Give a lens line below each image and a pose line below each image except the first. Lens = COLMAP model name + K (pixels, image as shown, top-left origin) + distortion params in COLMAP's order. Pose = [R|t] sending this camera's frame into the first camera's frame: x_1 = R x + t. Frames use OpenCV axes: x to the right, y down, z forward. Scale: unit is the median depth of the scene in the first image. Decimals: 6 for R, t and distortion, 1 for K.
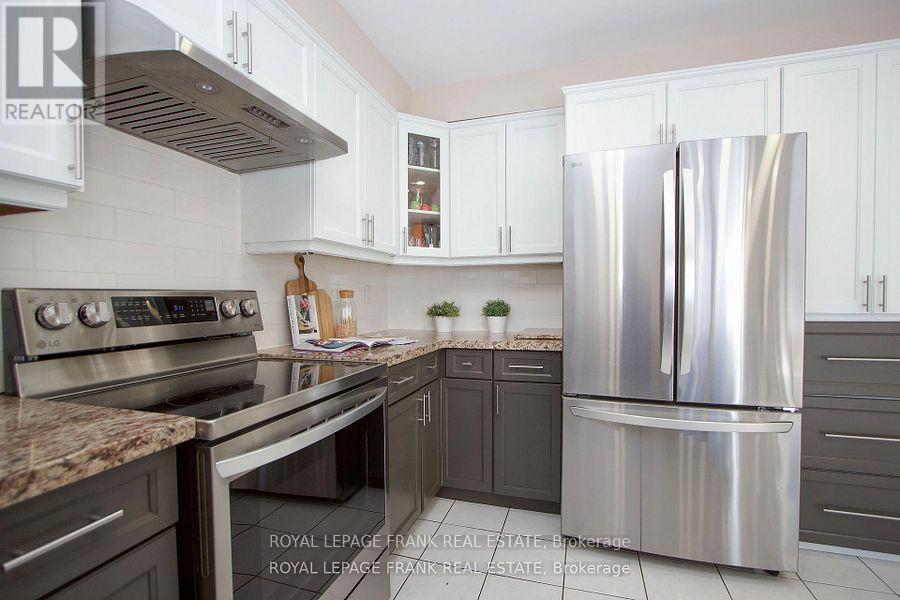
lens RADIAL K [[418.8, 0, 452.6], [0, 418.8, 301.2], [0, 0, 1]] dist [-0.007762, 0.001656]
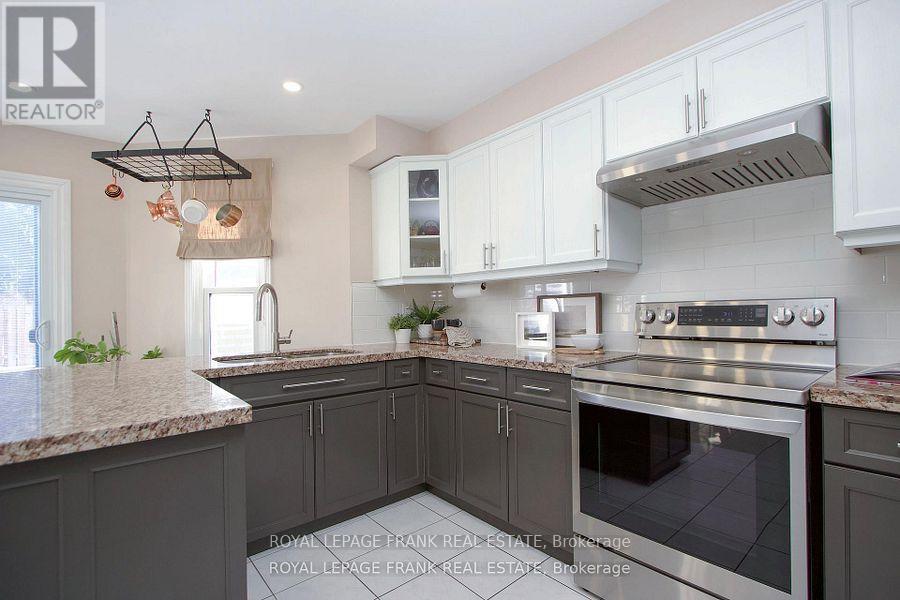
lens RADIAL K [[418.8, 0, 448.4], [0, 418.8, 308.4], [0, 0, 1]] dist [-0.007762, 0.001656]
pose [[-0.513947, 0.006381, -0.857798, 0.744390], [0.007688, 0.999966, 0.002833, -0.009934], [0.857788, -0.005139, -0.513978, 0.744616]]
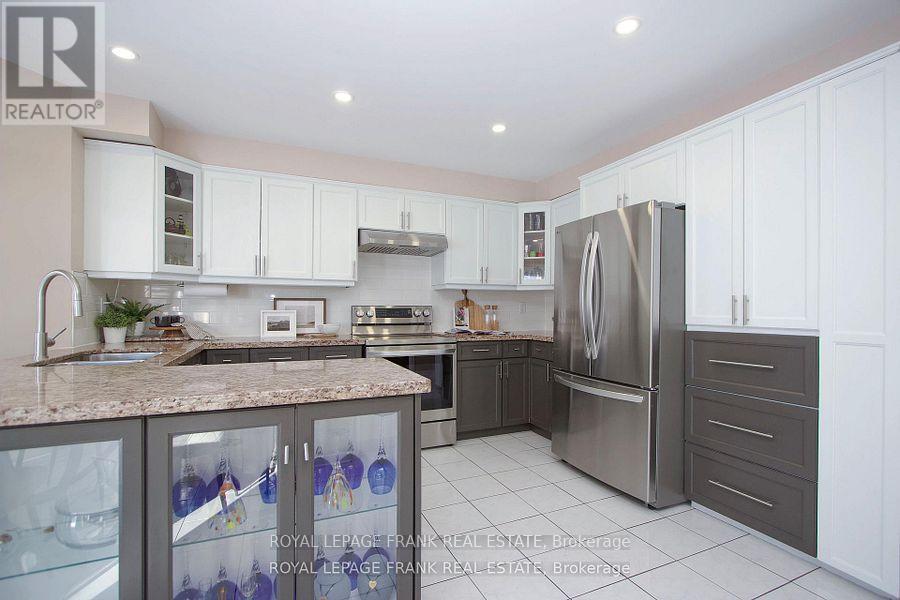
lens RADIAL K [[418.8, 0, 450.2], [0, 418.8, 308.2], [0, 0, 1]] dist [-0.007762, 0.001656]
pose [[0.654410, 0.008320, -0.756094, 1.375512], [-0.016191, 0.999864, -0.003011, -0.006746], [0.755966, 0.014212, 0.654456, -0.458075]]
